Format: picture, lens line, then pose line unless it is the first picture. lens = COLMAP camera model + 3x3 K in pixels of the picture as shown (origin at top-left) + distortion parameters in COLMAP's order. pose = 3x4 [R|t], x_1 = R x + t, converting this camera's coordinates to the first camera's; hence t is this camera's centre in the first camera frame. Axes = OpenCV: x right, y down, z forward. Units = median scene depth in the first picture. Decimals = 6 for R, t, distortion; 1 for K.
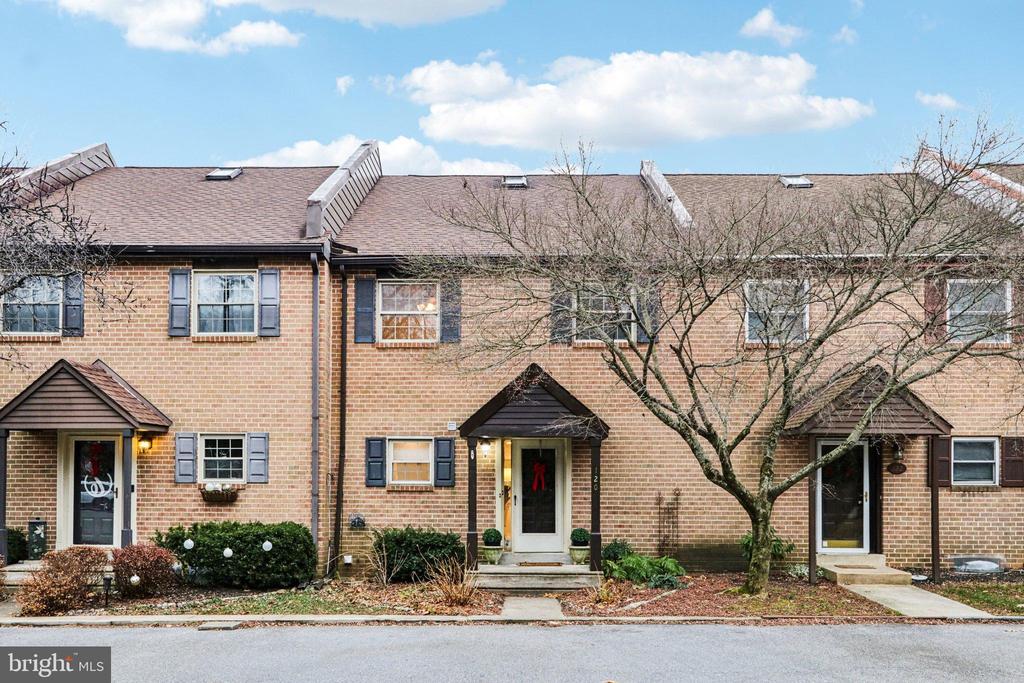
lens RADIAL K [[928.6, 0, 512.7], [0, 928.6, 450.6], [0, 0, 1]] dist [-0.042728, 0.002766]
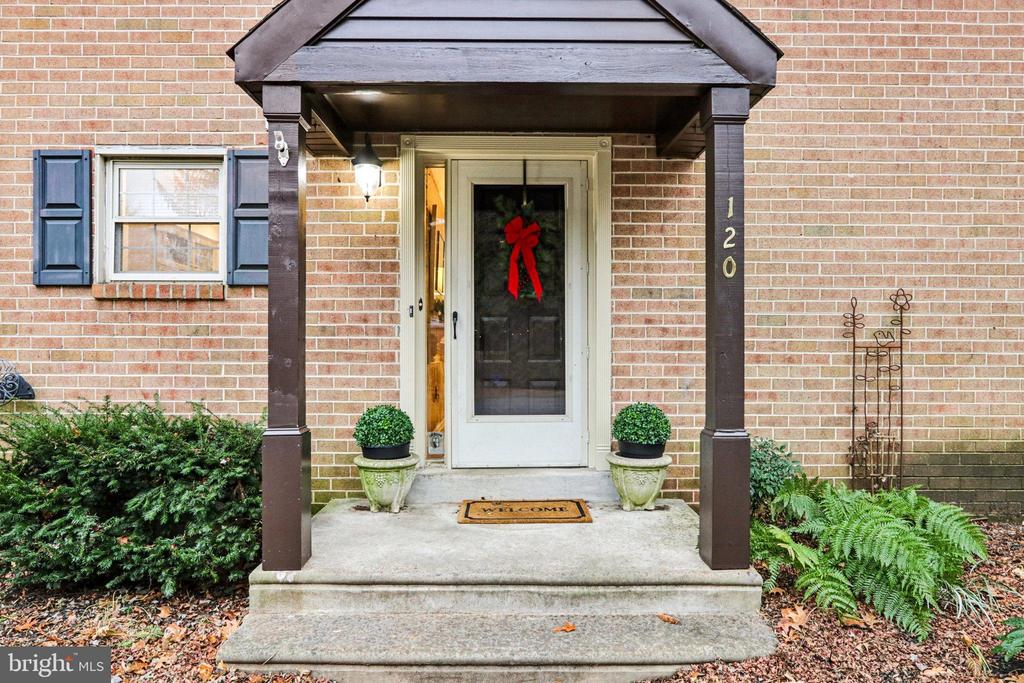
lens RADIAL K [[675.5, 0, 512.0], [0, 675.5, 341.5], [0, 0, 1]] dist [-0.013604, -0.000200]
pose [[0.999387, -0.002185, 0.034948, 0.015963], [0.000619, 0.998998, 0.044761, 0.048454], [-0.035011, -0.044712, 0.998386, 0.741692]]
